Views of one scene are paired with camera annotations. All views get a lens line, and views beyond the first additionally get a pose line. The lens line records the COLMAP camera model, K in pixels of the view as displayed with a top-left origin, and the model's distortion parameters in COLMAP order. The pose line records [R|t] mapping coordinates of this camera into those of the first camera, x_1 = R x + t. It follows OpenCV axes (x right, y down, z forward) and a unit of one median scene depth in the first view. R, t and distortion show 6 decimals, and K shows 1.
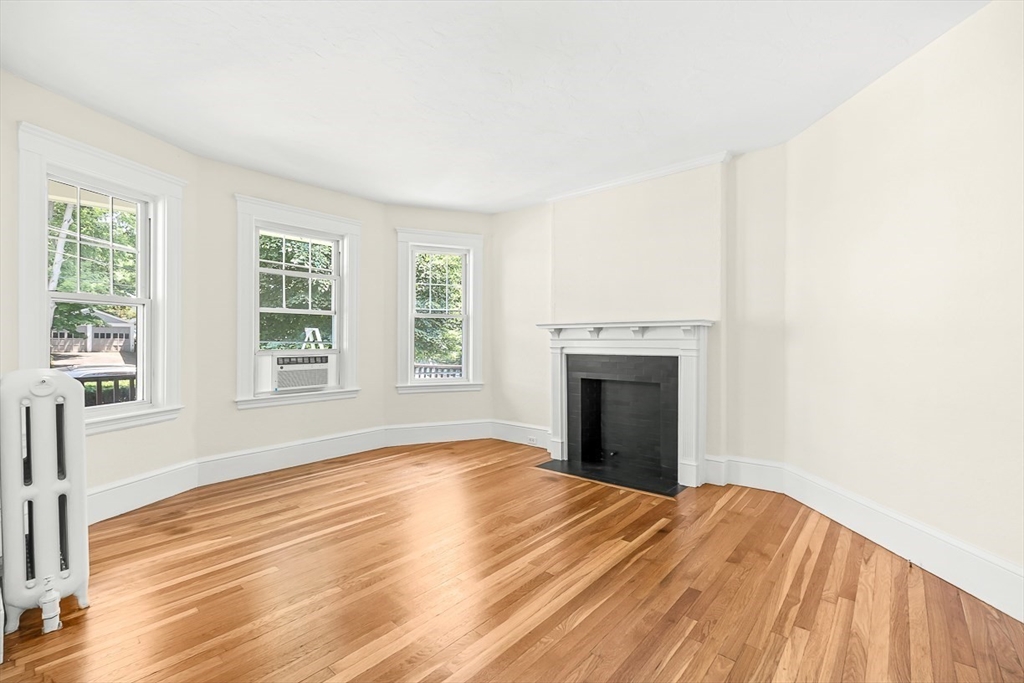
lens RADIAL K [[455.3, 0, 511.2], [0, 455.3, 337.9], [0, 0, 1]] dist [-0.003914, -0.000294]
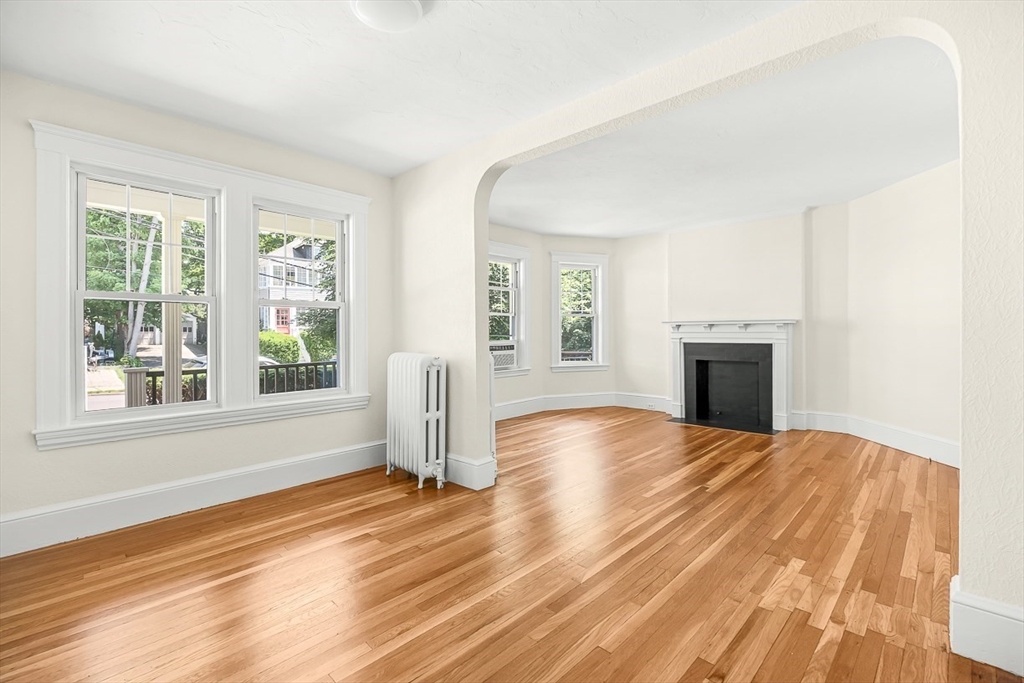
lens RADIAL K [[461.4, 0, 512.6], [0, 461.4, 329.4], [0, 0, 1]] dist [-0.002712, -0.000071]
pose [[0.999228, -0.005744, -0.038852, -0.424482], [0.005798, 0.999982, 0.001273, -0.012922], [0.038844, -0.001497, 0.999244, -0.538670]]
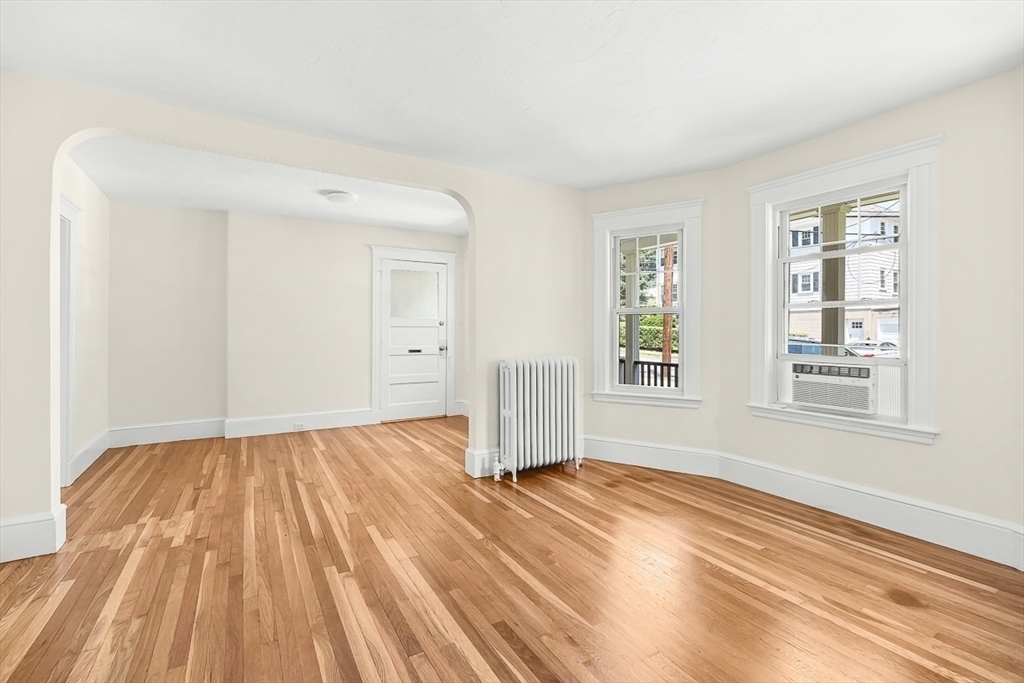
lens RADIAL K [[455.3, 0, 511.2], [0, 455.3, 337.9], [0, 0, 1]] dist [-0.003914, -0.000294]
pose [[-0.314815, 0.013334, -0.949059, 0.466906], [0.002906, 0.999910, 0.013084, -0.017214], [0.949149, 0.001361, -0.314825, 0.860528]]
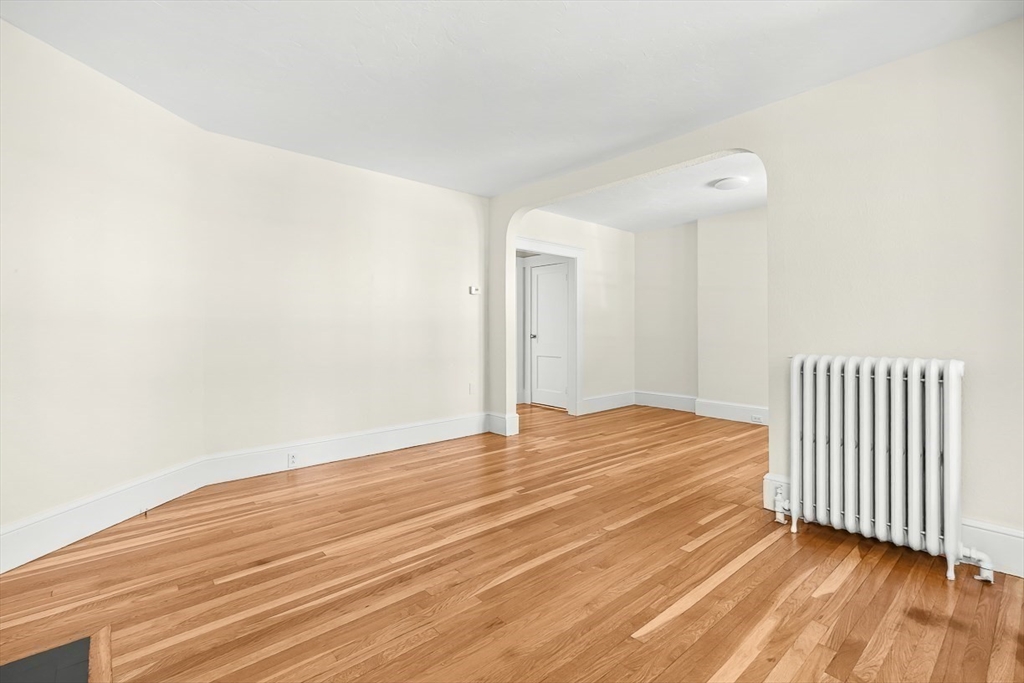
lens RADIAL K [[455.3, 0, 511.2], [0, 455.3, 337.9], [0, 0, 1]] dist [-0.003914, -0.000294]
pose [[-0.989733, -0.001329, 0.142921, -0.172733], [0.000949, 0.999874, 0.015873, 0.005192], [-0.142924, 0.015846, -0.989607, 1.309670]]
